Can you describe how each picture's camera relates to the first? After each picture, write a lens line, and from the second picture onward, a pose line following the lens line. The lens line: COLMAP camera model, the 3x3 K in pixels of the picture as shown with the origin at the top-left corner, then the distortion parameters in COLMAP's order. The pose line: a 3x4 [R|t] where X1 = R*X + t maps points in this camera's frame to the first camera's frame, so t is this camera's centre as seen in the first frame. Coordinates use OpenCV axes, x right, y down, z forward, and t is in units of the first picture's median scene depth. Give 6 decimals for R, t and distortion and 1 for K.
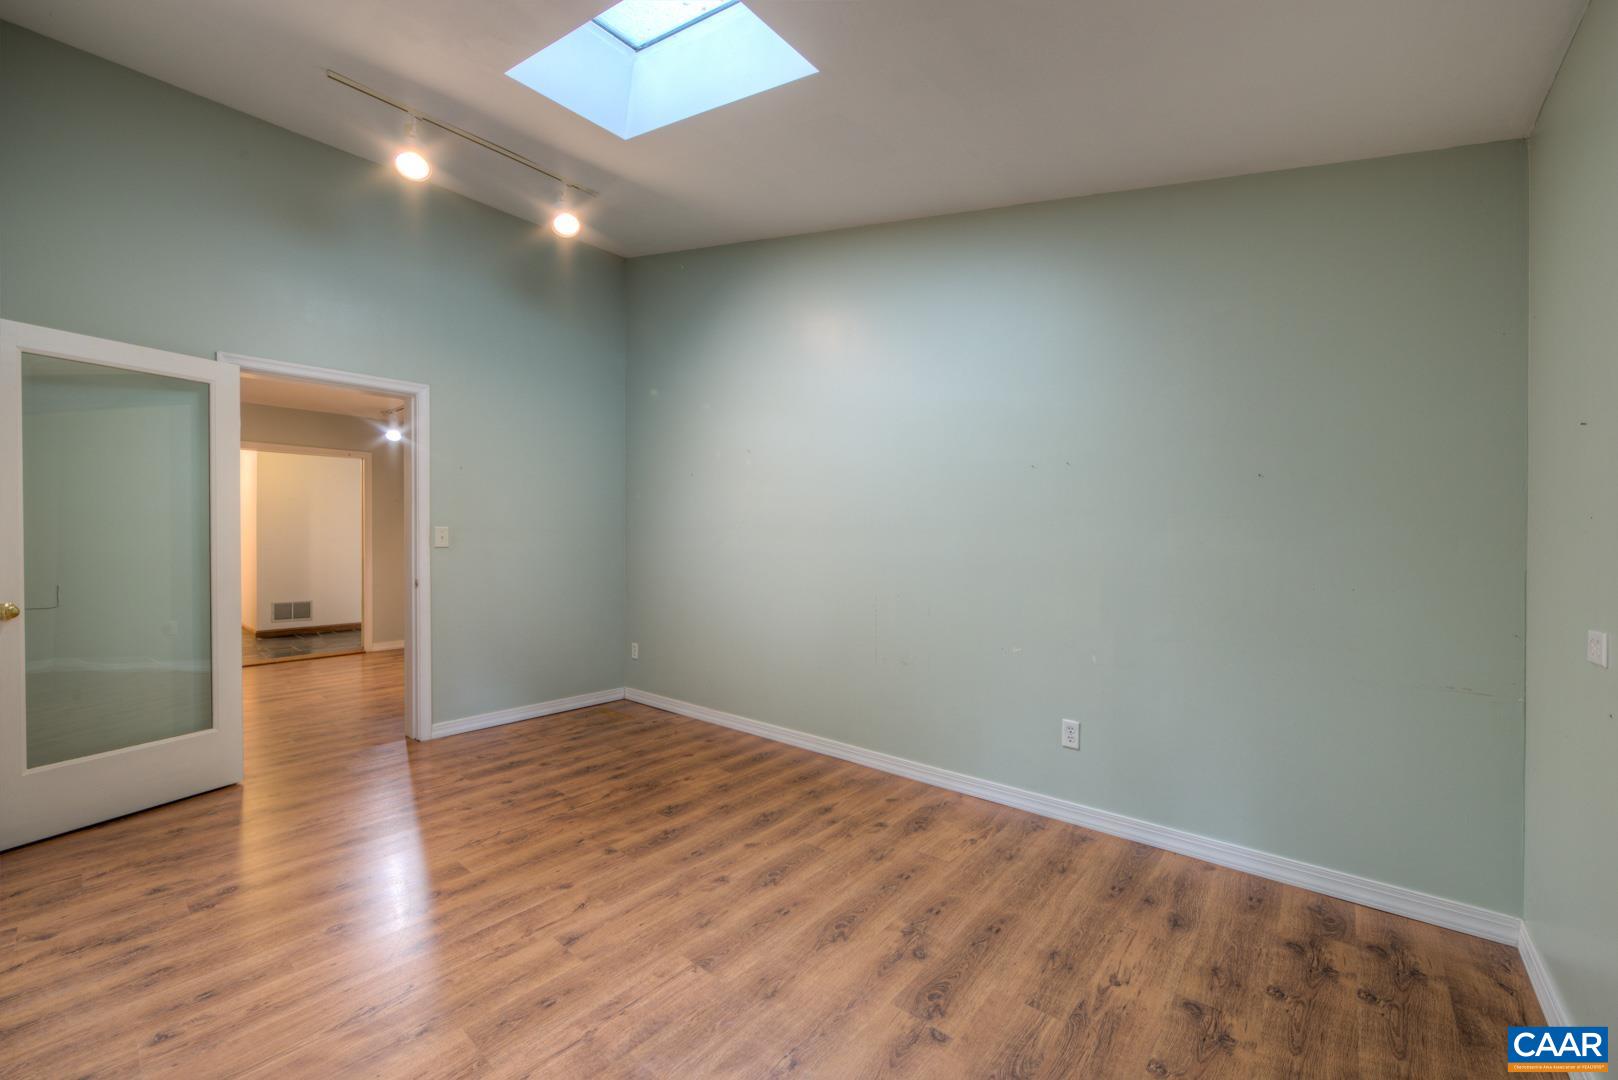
lens RADIAL K [[639.3, 0, 806.8], [0, 639.3, 540.5], [0, 0, 1]] dist [-0.007798, 0.000568]
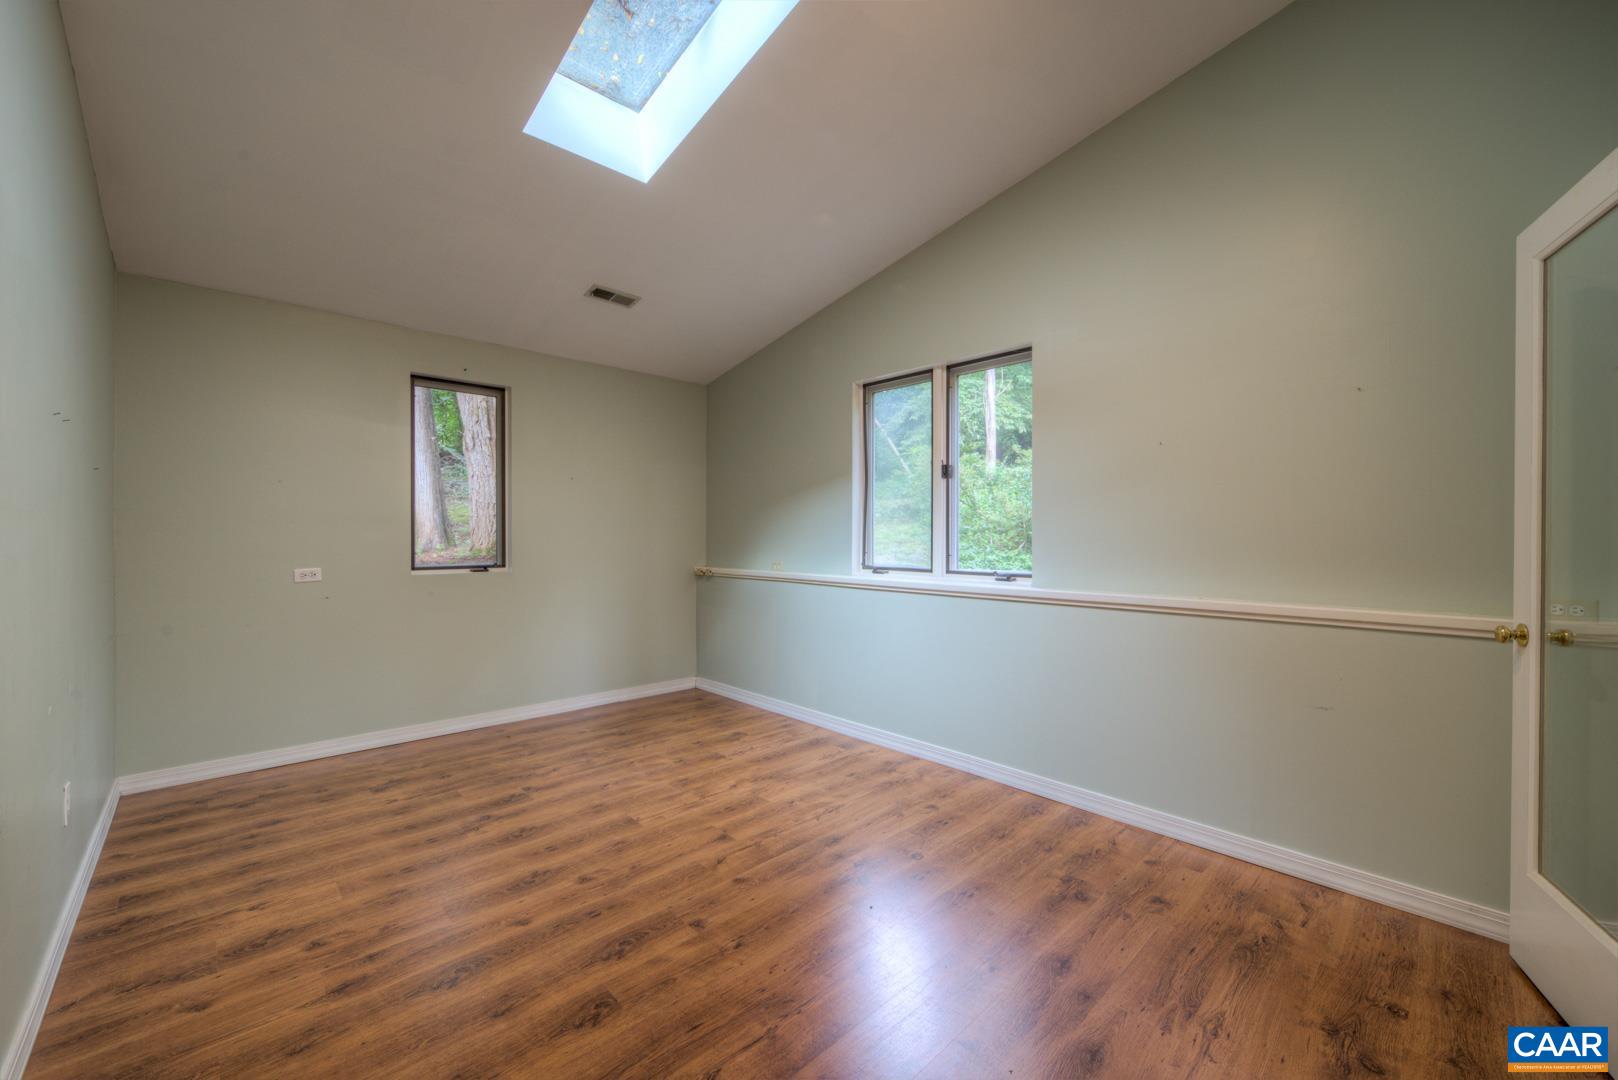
lens RADIAL K [[639.3, 0, 806.8], [0, 639.3, 540.5], [0, 0, 1]] dist [-0.007798, 0.000568]
pose [[-0.994606, -0.004982, 0.103604, -0.606565], [-0.004222, 0.999963, 0.007558, 0.003227], [-0.103638, 0.007080, -0.994590, 2.053623]]
